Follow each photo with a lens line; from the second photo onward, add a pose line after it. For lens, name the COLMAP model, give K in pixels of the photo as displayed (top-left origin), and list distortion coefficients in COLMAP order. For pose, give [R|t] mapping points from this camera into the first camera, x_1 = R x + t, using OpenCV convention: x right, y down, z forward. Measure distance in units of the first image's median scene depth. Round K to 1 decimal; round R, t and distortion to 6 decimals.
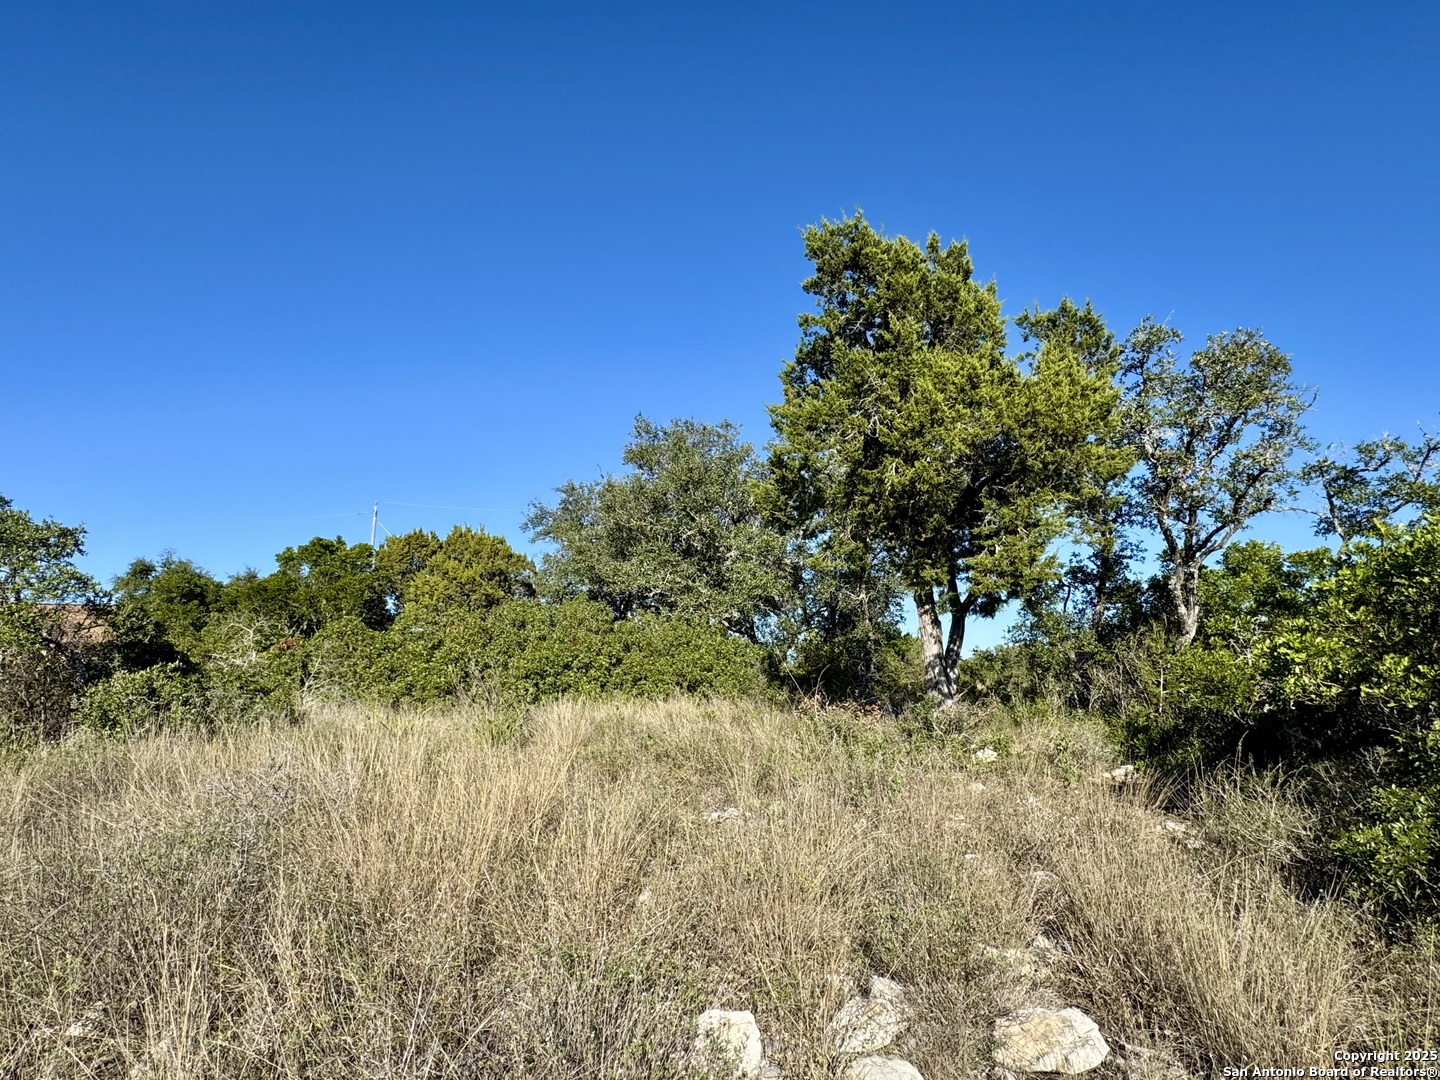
lens RADIAL K [[819.3, 0, 720.3], [0, 819.3, 540.5], [0, 0, 1]] dist [-0.006015, -0.001162]
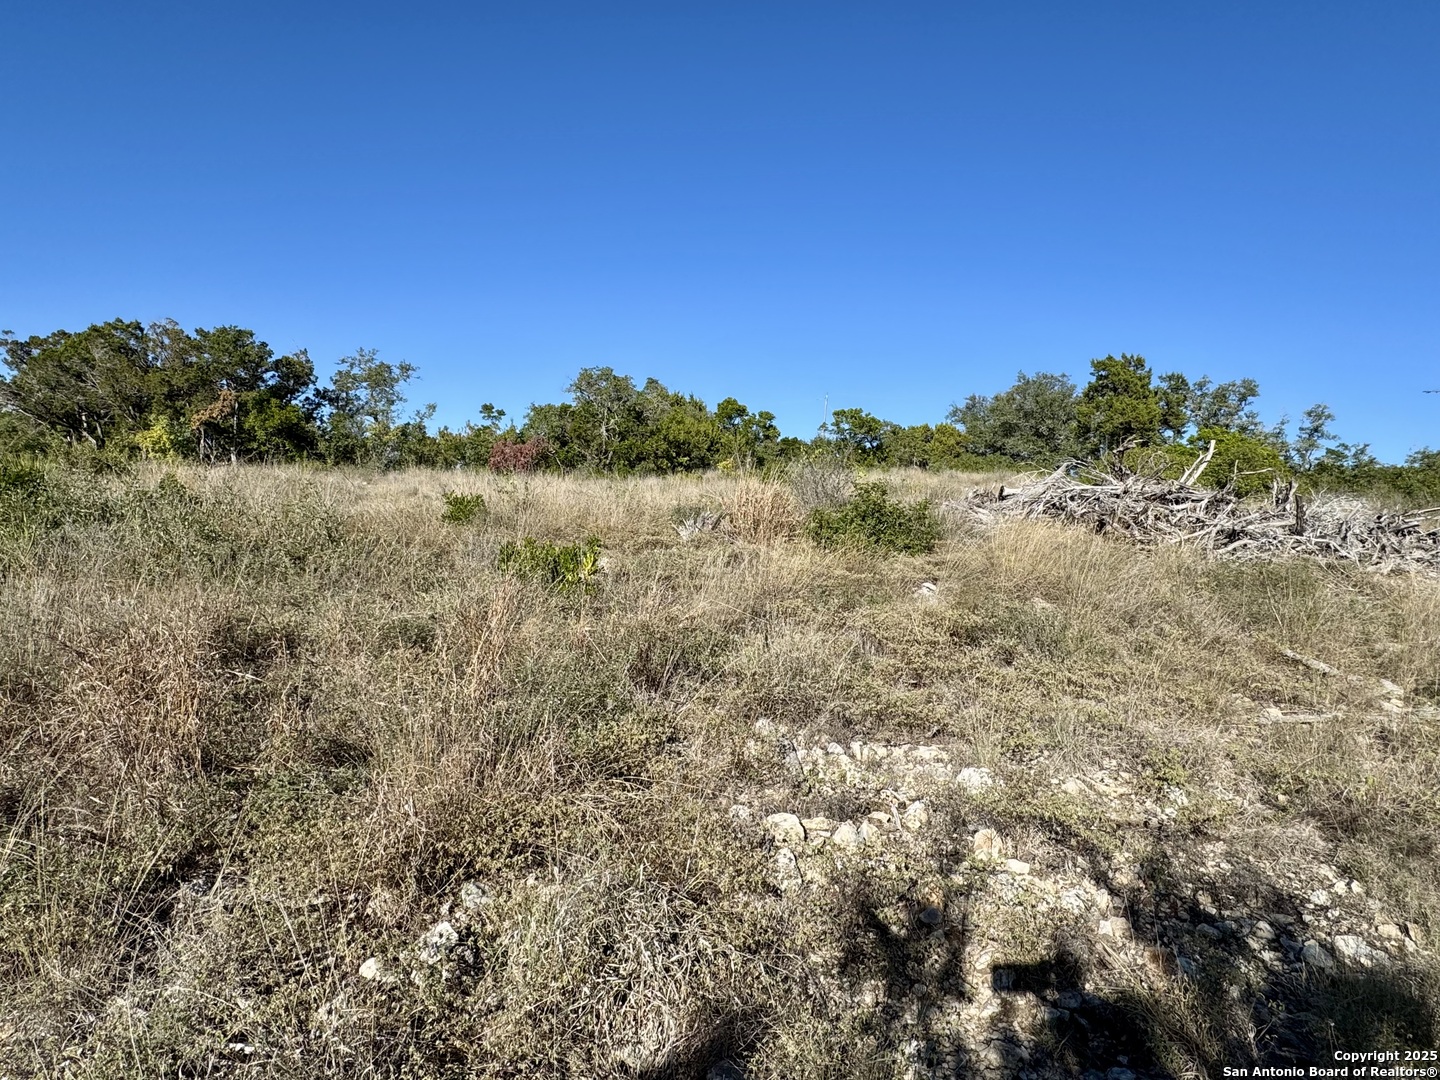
lens RADIAL K [[819.3, 0, 722.8], [0, 819.3, 538.5], [0, 0, 1]] dist [-0.006015, -0.001162]
pose [[0.932690, 0.076072, -0.352565, -0.039721], [-0.016464, 0.985466, 0.169075, -0.074509], [0.360303, -0.151890, 0.920386, -1.448188]]
